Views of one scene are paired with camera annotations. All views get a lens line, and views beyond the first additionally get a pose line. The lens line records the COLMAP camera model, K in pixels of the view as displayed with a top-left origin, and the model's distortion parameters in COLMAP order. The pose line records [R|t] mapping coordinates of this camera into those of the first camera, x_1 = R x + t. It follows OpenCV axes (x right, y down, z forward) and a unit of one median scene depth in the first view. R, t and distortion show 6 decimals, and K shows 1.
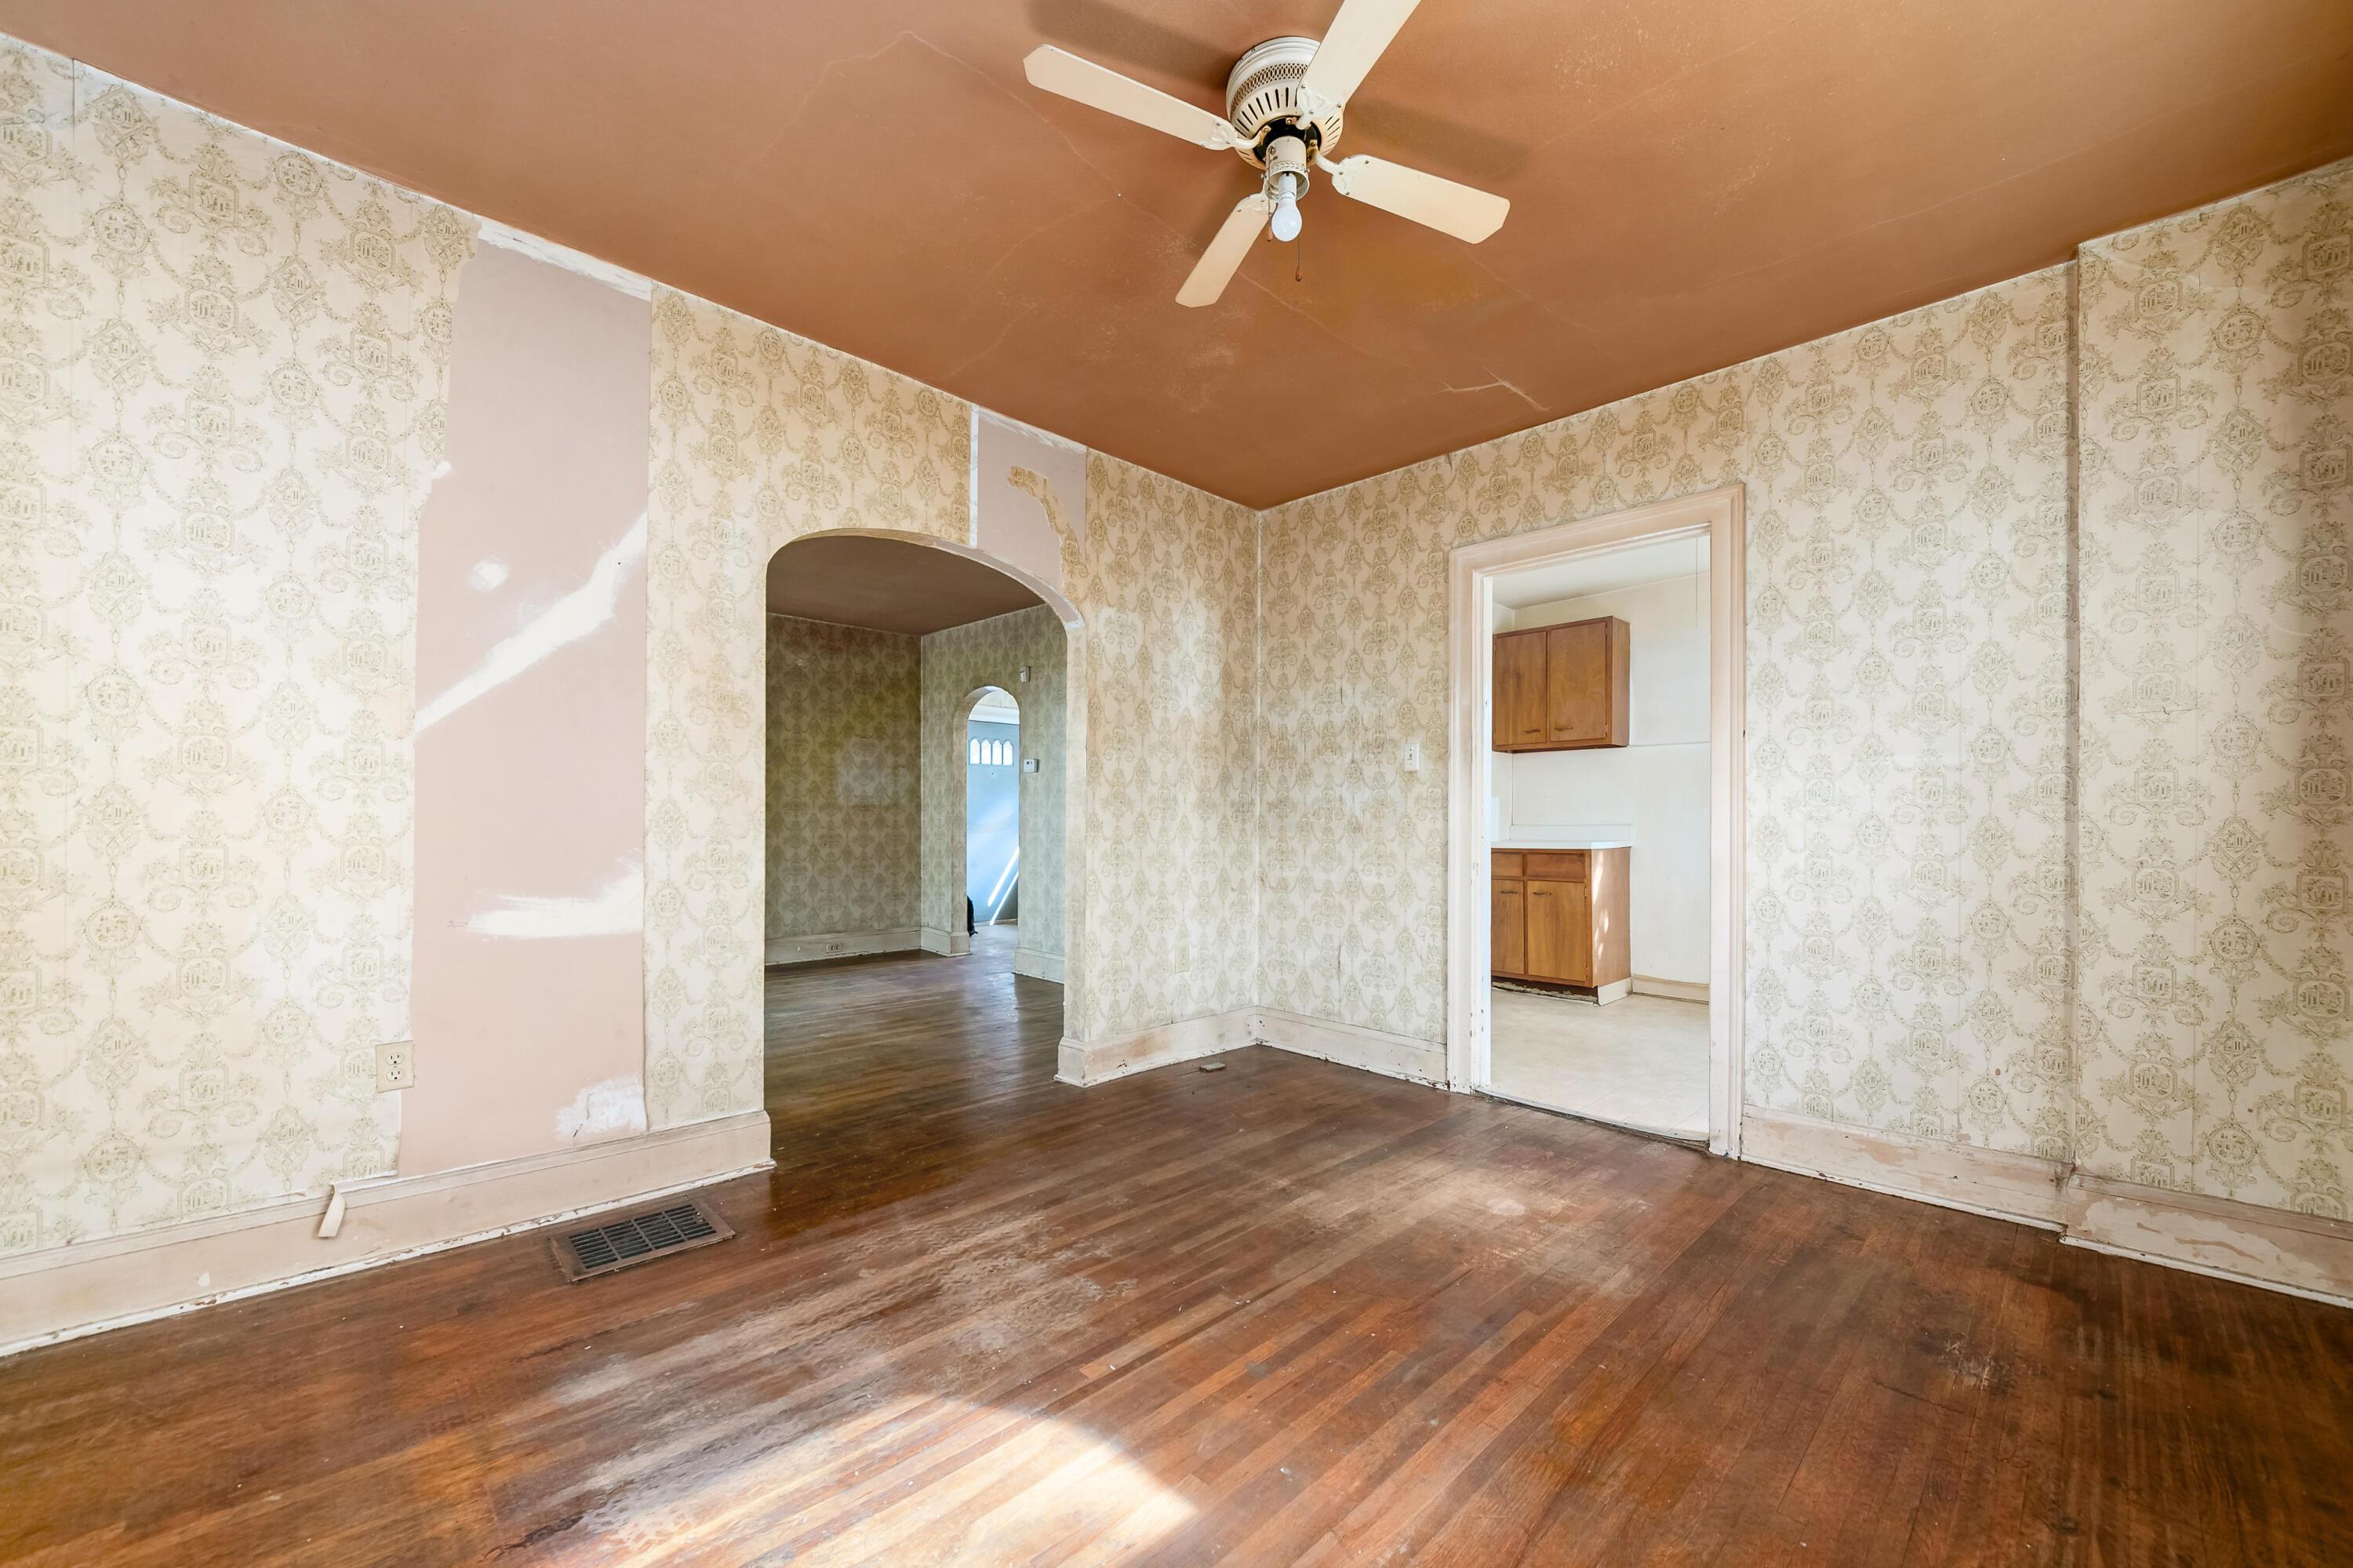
lens RADIAL K [[890.3, 0, 1191.1], [0, 890.3, 801.0], [0, 0, 1]] dist [0.000513, 0.000017]
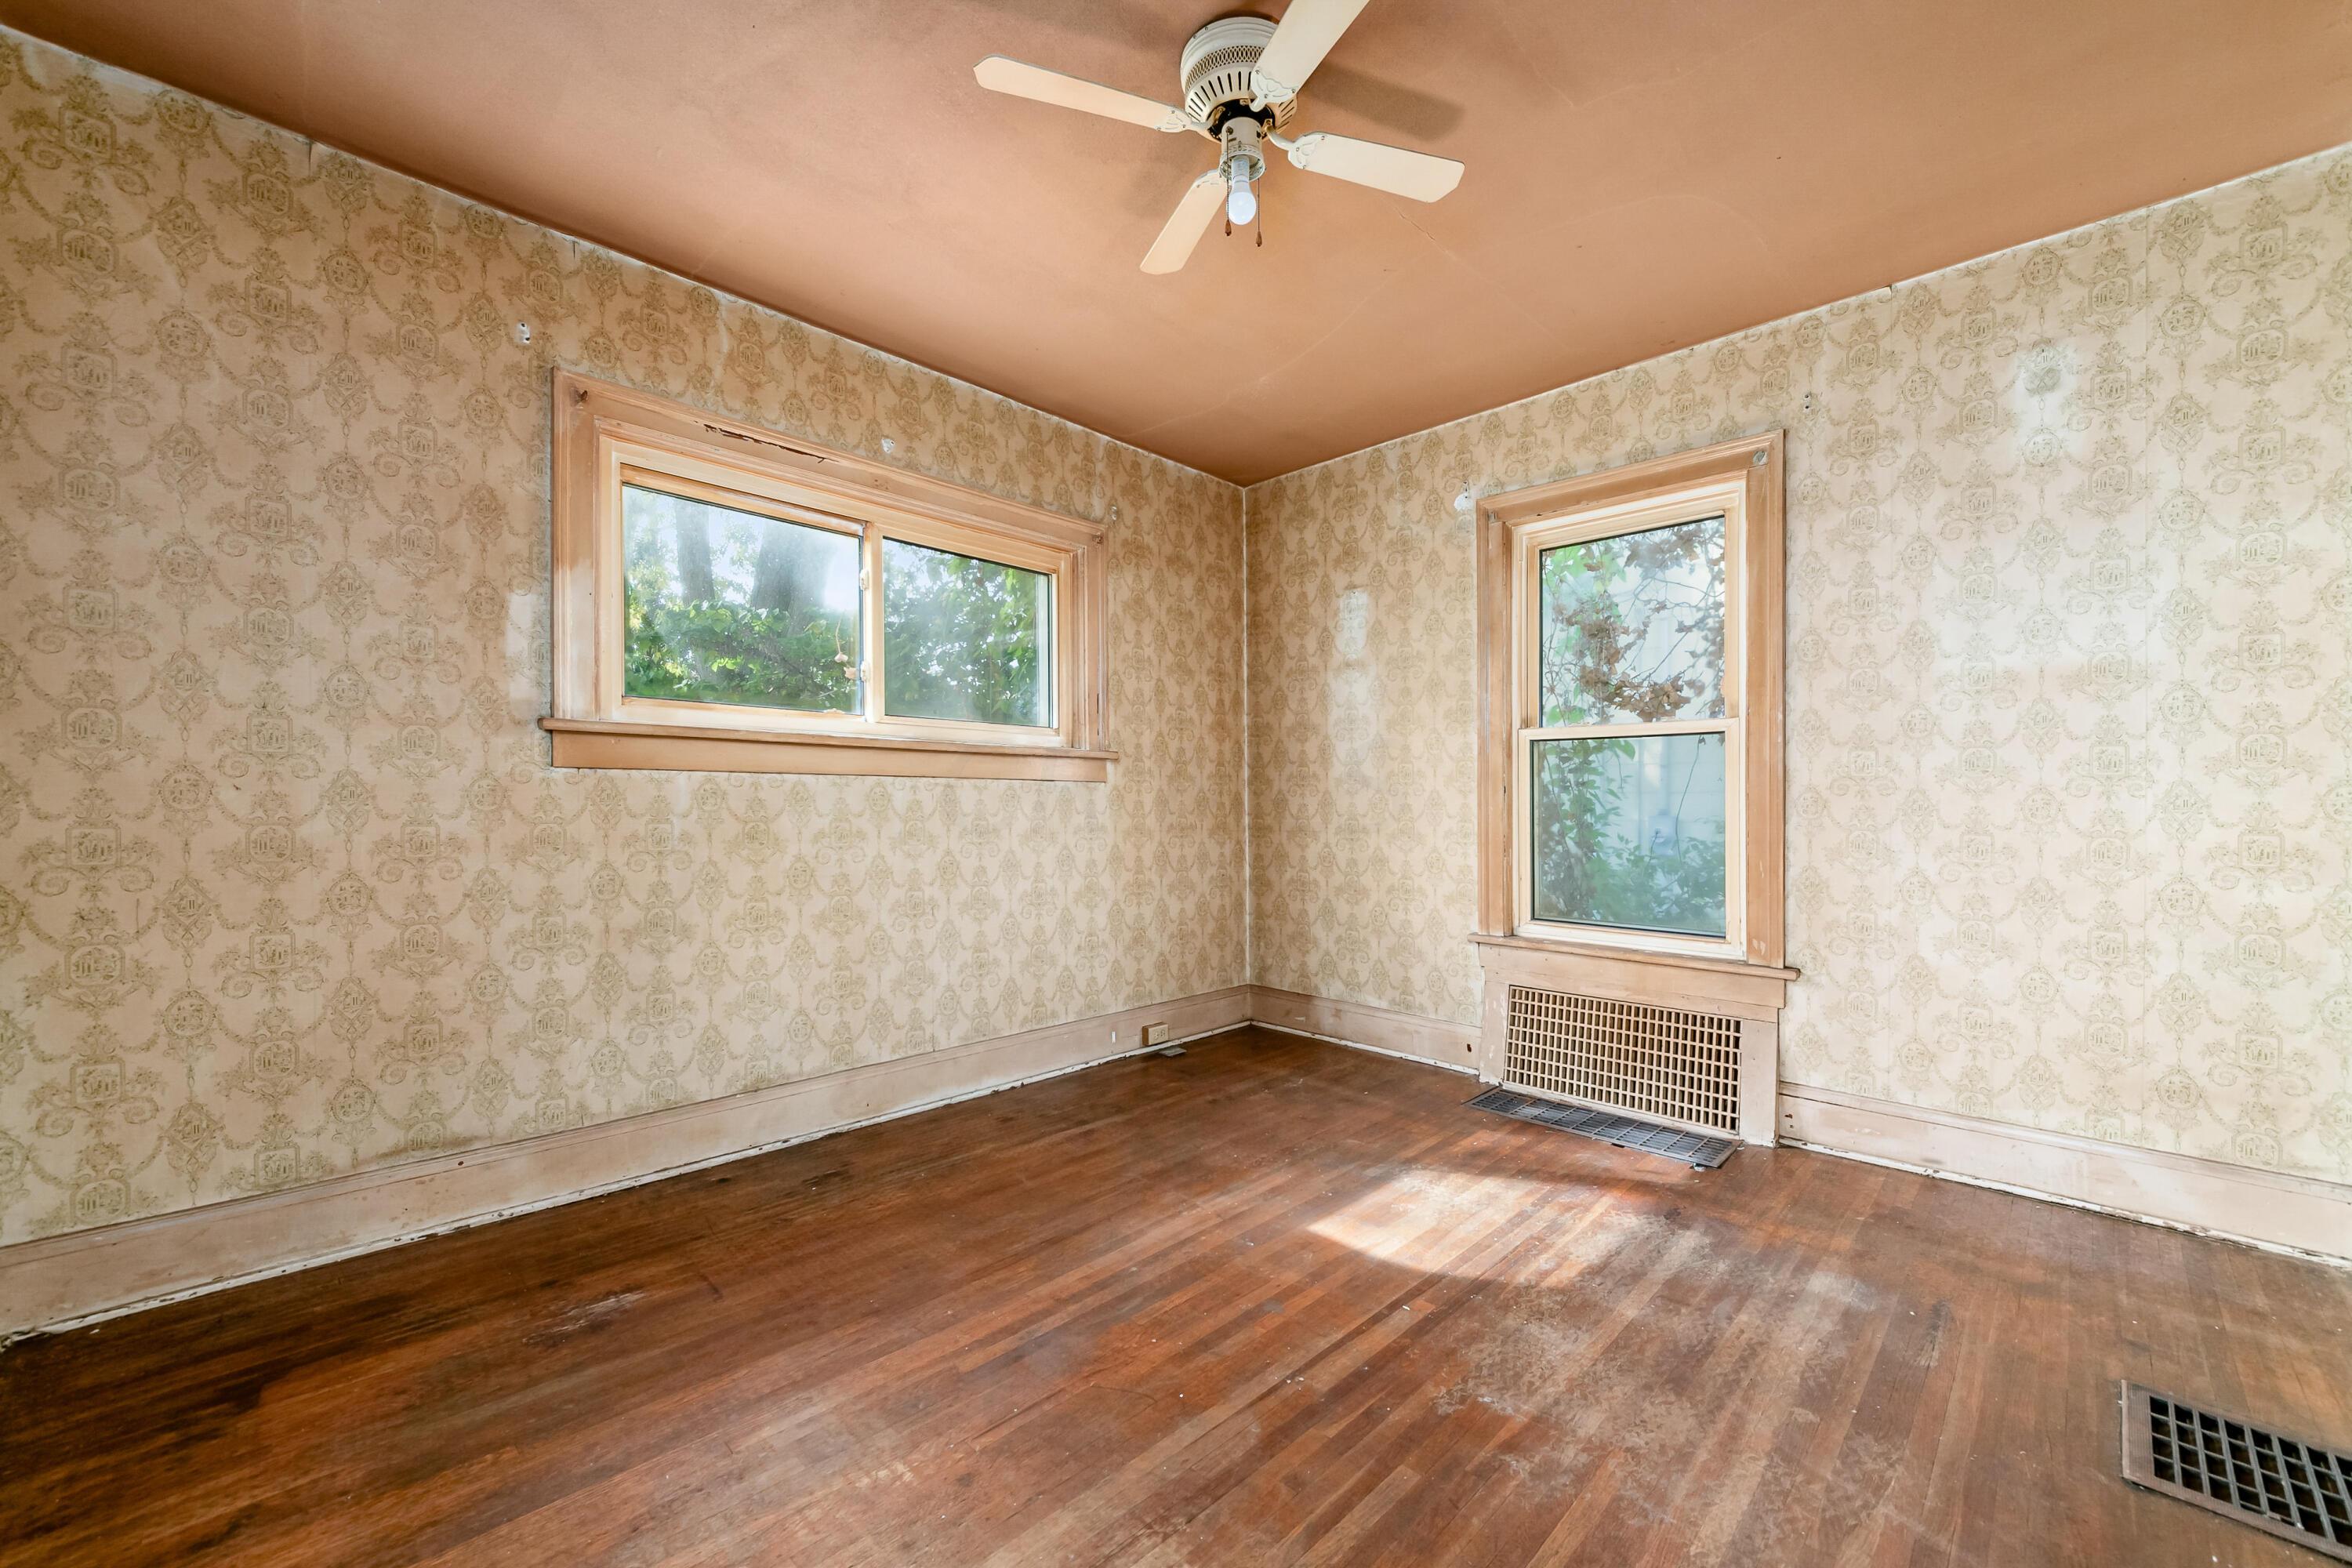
lens RADIAL K [[911.8, 0, 1158.9], [0, 911.8, 805.5], [0, 0, 1]] dist [-0.009845, -0.000114]
pose [[-0.999800, -0.011881, 0.016058, 0.195915], [-0.012202, 0.999724, -0.020096, 0.046265], [-0.015815, -0.020288, -0.999669, 2.044625]]
